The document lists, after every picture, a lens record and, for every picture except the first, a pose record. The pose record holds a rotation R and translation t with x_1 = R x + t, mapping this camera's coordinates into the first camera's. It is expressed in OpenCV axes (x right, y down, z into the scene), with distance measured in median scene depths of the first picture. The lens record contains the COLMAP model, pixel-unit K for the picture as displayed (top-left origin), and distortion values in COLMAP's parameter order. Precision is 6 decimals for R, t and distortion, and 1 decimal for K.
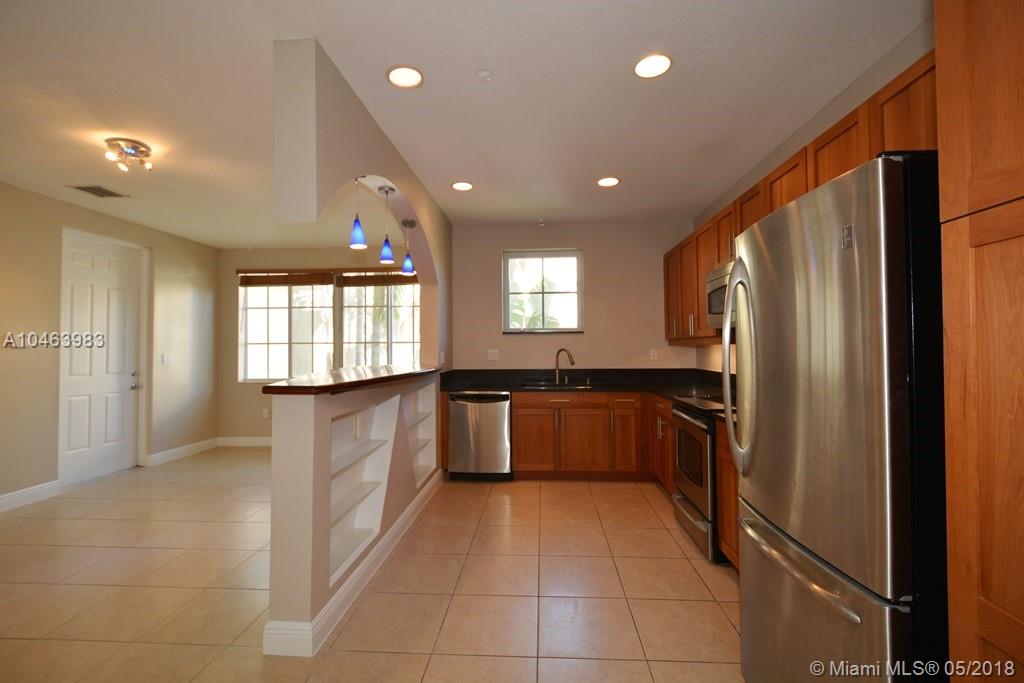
lens RADIAL K [[456.3, 0, 512.0], [0, 456.3, 341.5], [0, 0, 1]] dist [-0.001138, -0.000135]
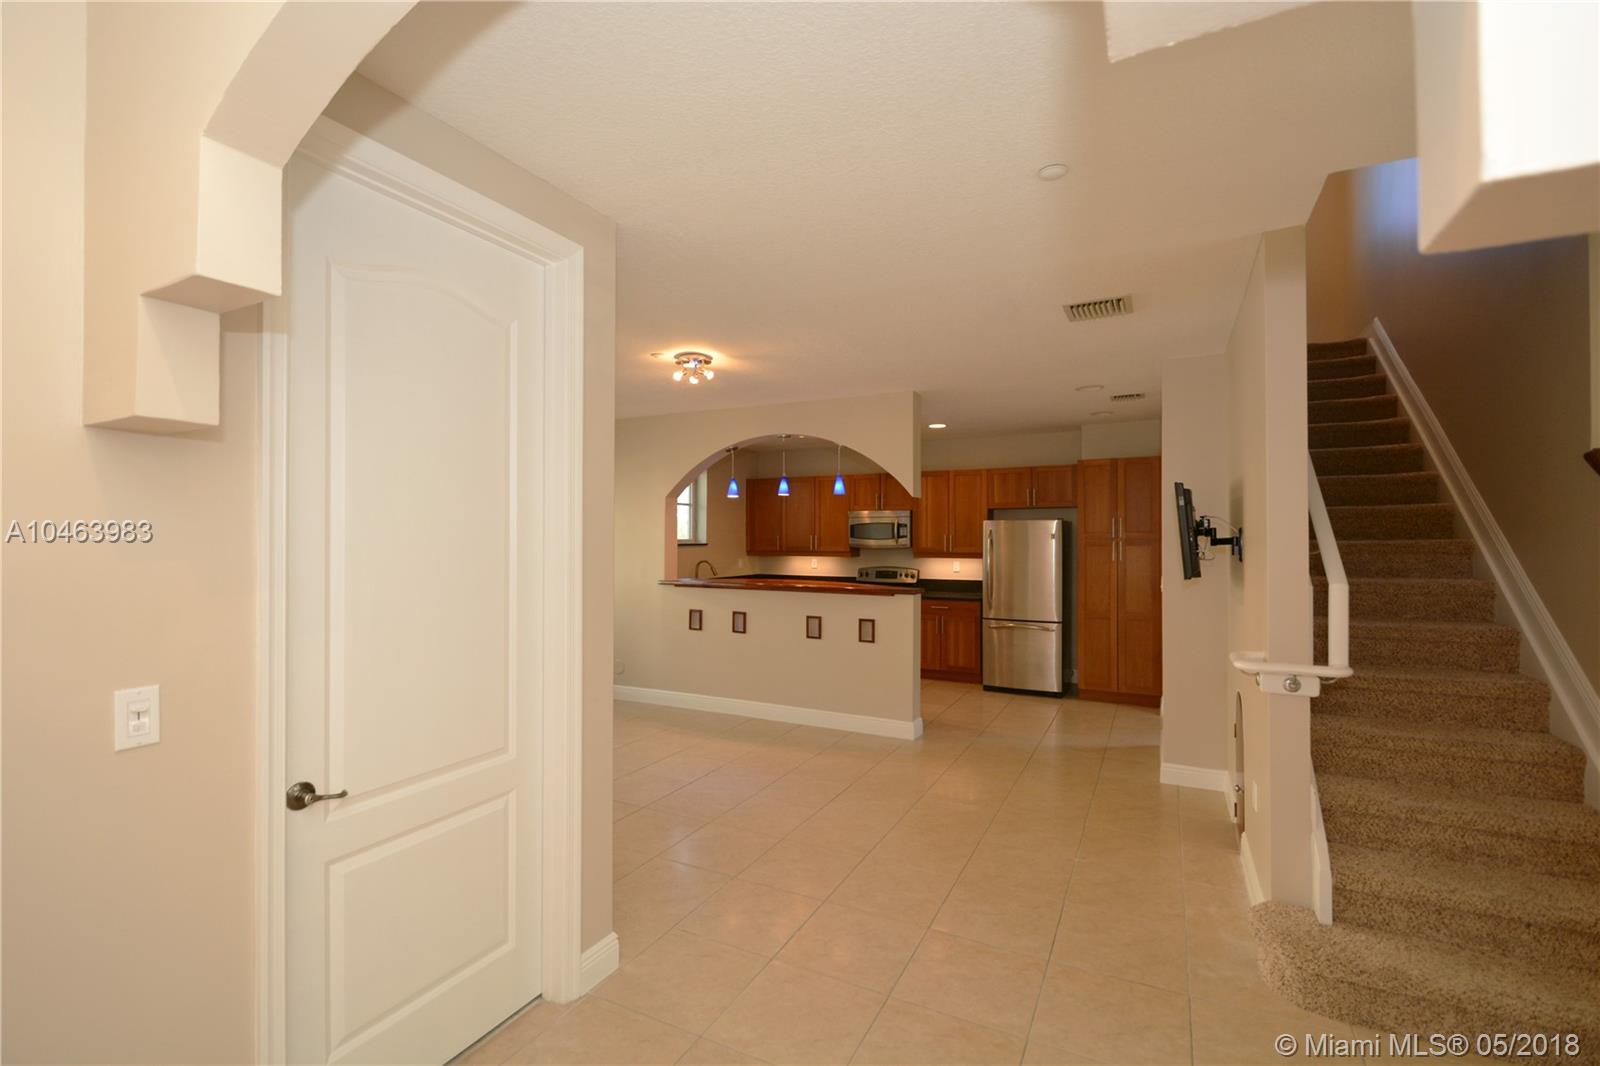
lens RADIAL K [[713.0, 0, 800.0], [0, 713.0, 533.0], [0, 0, 1]] dist [-0.001138, -0.000135]
pose [[0.399201, 0.011358, 0.916793, -1.508868], [-0.022273, 0.999748, -0.002687, -0.055443], [-0.916593, -0.019347, 0.399354, 0.149604]]
